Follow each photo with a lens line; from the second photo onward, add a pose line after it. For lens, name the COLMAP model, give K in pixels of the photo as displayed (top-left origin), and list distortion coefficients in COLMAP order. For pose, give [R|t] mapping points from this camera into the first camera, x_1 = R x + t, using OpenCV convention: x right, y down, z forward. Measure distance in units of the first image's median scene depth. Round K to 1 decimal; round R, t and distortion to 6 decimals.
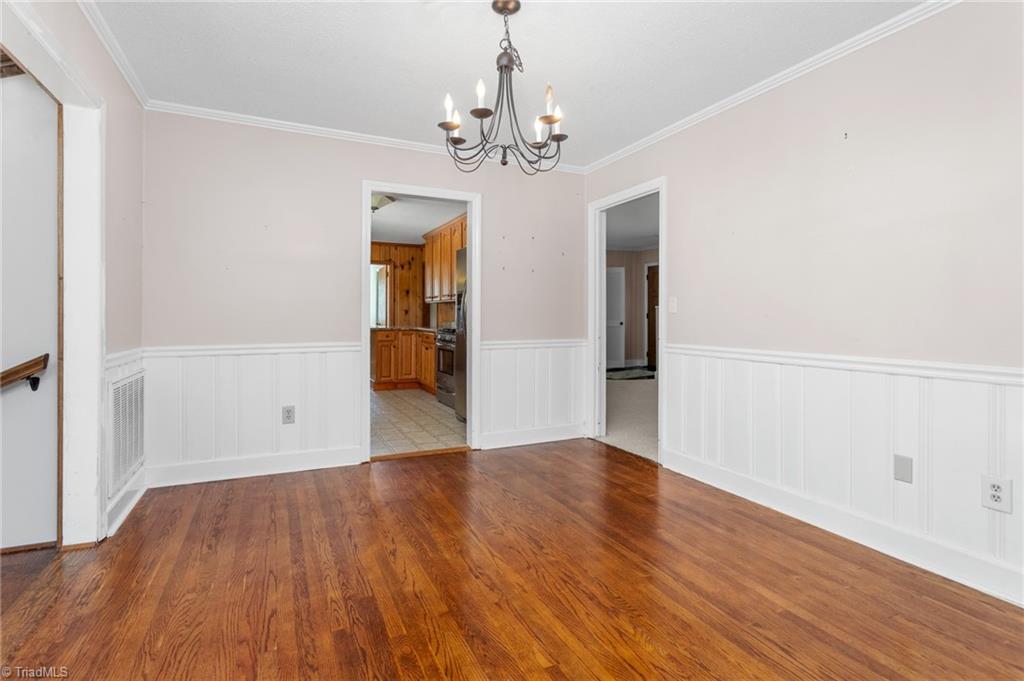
lens RADIAL K [[490.6, 0, 509.8], [0, 490.6, 315.9], [0, 0, 1]] dist [0.000802, 0.000010]
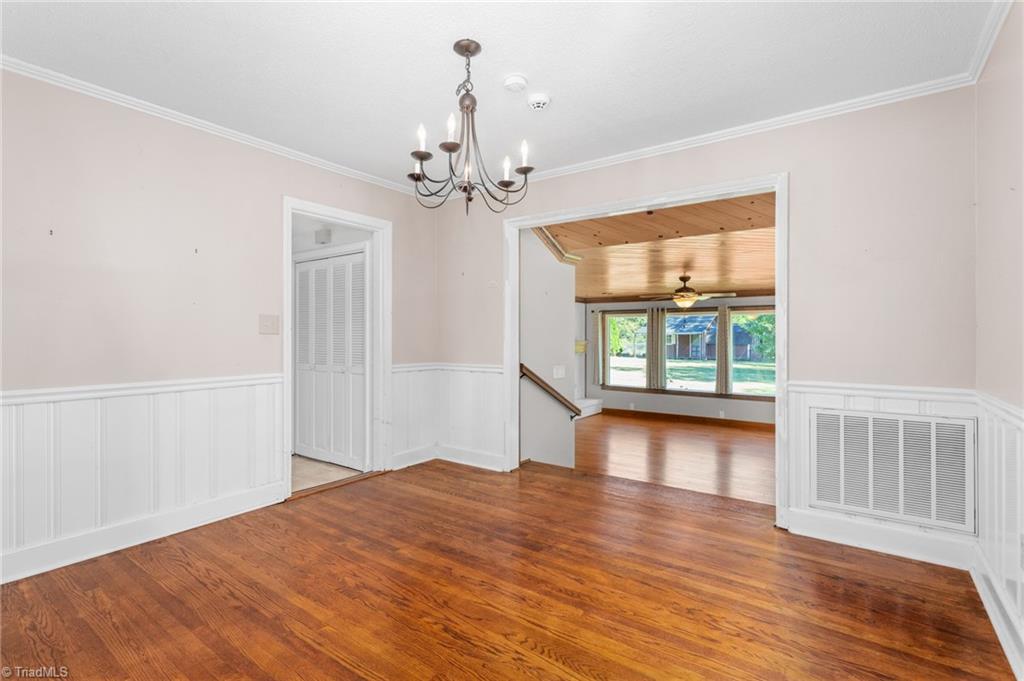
lens RADIAL K [[486.6, 0, 508.3], [0, 486.6, 335.1], [0, 0, 1]] dist [-0.004183, -0.000085]
pose [[-0.880323, -0.002212, -0.474370, 0.407572], [-0.001196, 0.999996, -0.002443, -0.030880], [0.474373, -0.001584, -0.880322, 1.986930]]
